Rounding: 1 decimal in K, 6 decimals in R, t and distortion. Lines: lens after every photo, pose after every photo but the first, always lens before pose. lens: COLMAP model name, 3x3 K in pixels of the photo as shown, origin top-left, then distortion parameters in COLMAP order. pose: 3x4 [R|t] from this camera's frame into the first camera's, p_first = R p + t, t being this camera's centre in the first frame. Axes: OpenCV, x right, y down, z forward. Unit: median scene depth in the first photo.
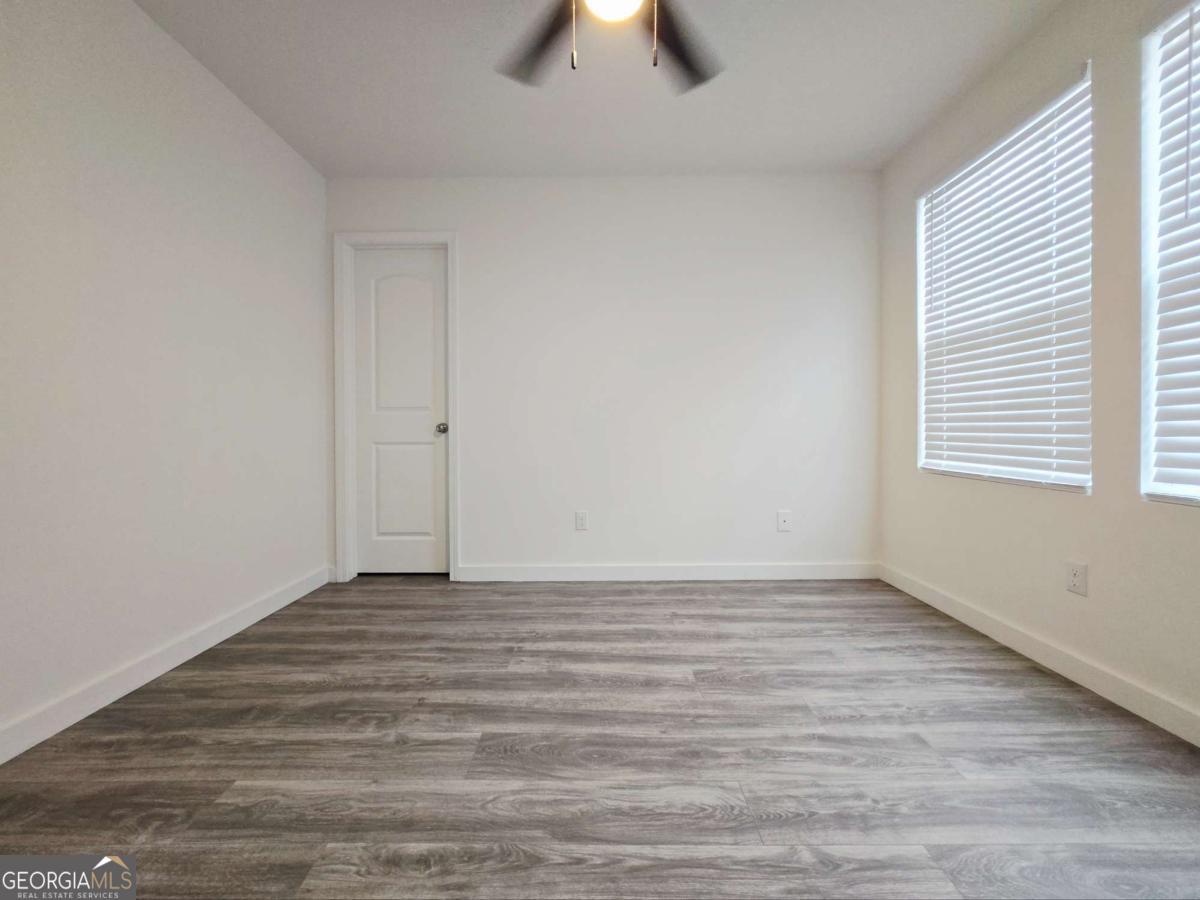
lens RADIAL K [[474.5, 0, 616.1], [0, 474.5, 434.8], [0, 0, 1]] dist [0.000533, 0.000128]
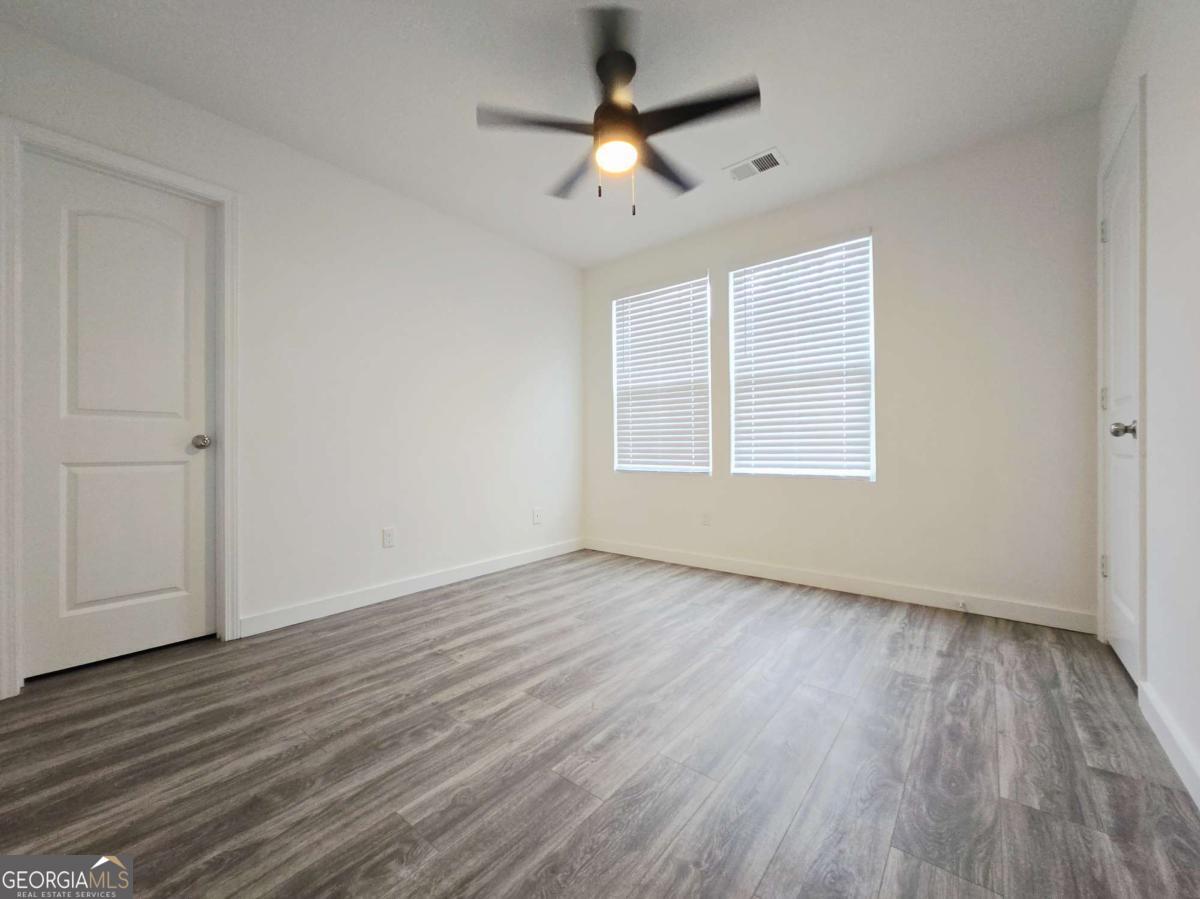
lens RADIAL K [[479.3, 0, 600.0], [0, 479.3, 449.5], [0, 0, 1]] dist [0.000033, -0.000138]
pose [[0.626412, -0.002286, 0.779489, -0.776371], [0.013120, 0.999885, -0.007611, 0.015785], [-0.779382, 0.014994, 0.626370, 0.049989]]
